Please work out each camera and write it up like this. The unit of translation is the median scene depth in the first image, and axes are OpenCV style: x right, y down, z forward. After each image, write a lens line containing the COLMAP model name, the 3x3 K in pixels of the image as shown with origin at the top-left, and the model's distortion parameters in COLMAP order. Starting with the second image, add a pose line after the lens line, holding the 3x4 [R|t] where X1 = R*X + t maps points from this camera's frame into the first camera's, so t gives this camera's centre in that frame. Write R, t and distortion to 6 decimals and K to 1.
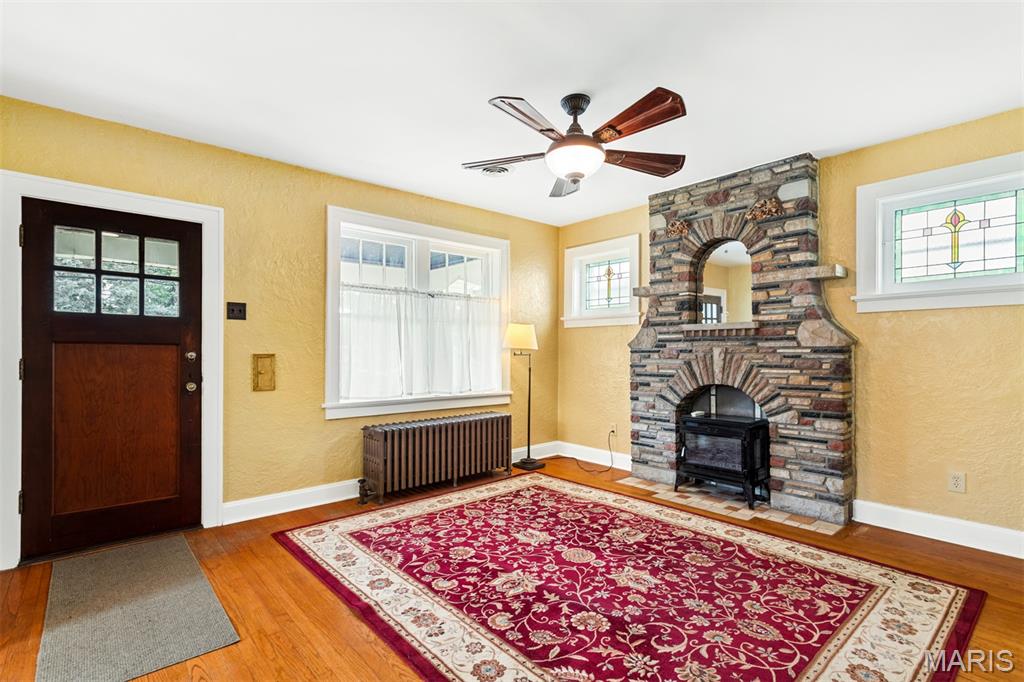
lens RADIAL K [[493.3, 0, 501.0], [0, 493.3, 351.7], [0, 0, 1]] dist [0.001900, 0.003281]
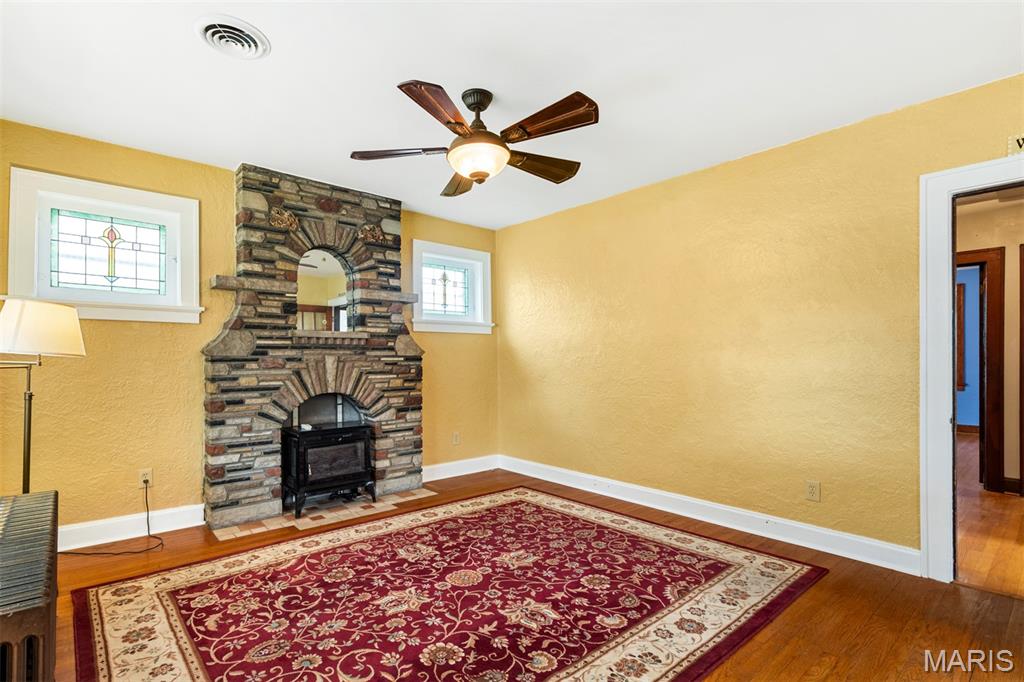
lens RADIAL K [[493.3, 0, 498.7], [0, 493.3, 358.8], [0, 0, 1]] dist [0.001900, 0.003281]
pose [[-0.010726, 0.000122, 0.999942, -0.595001], [0.002680, 0.999996, -0.000093, -0.001414], [-0.999939, 0.002679, -0.010726, 0.721229]]
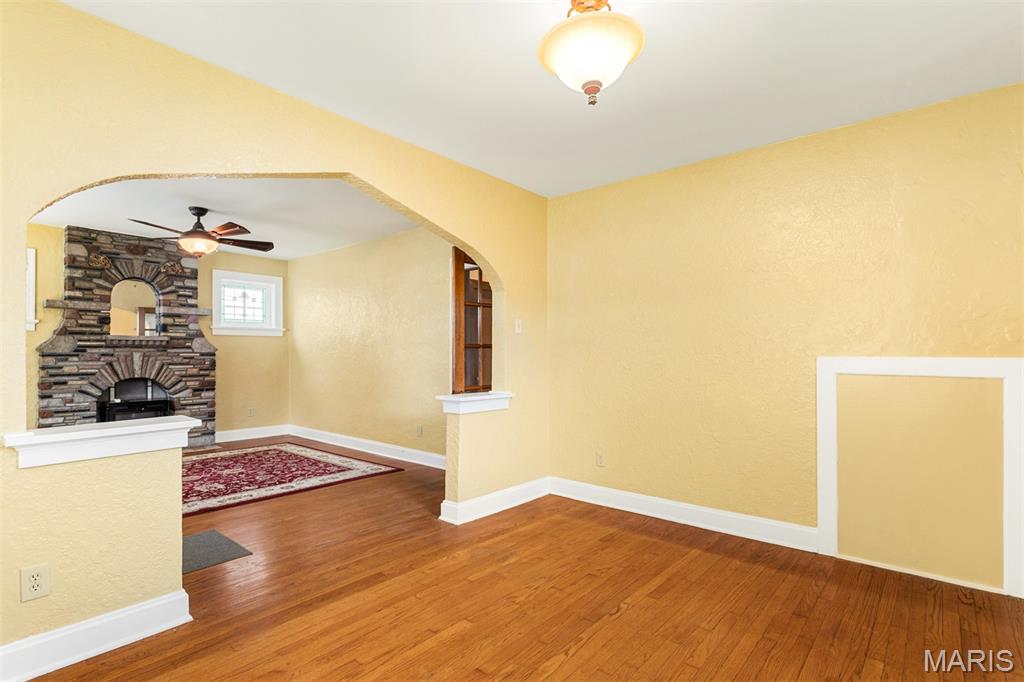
lens RADIAL K [[507.5, 0, 501.6], [0, 507.5, 349.5], [0, 0, 1]] dist [-0.004899, 0.002070]
pose [[-0.153736, 0.005248, 0.988098, -1.289999], [-0.002234, 0.999981, -0.005658, -0.011590], [-0.988109, -0.003078, -0.153722, 0.178826]]
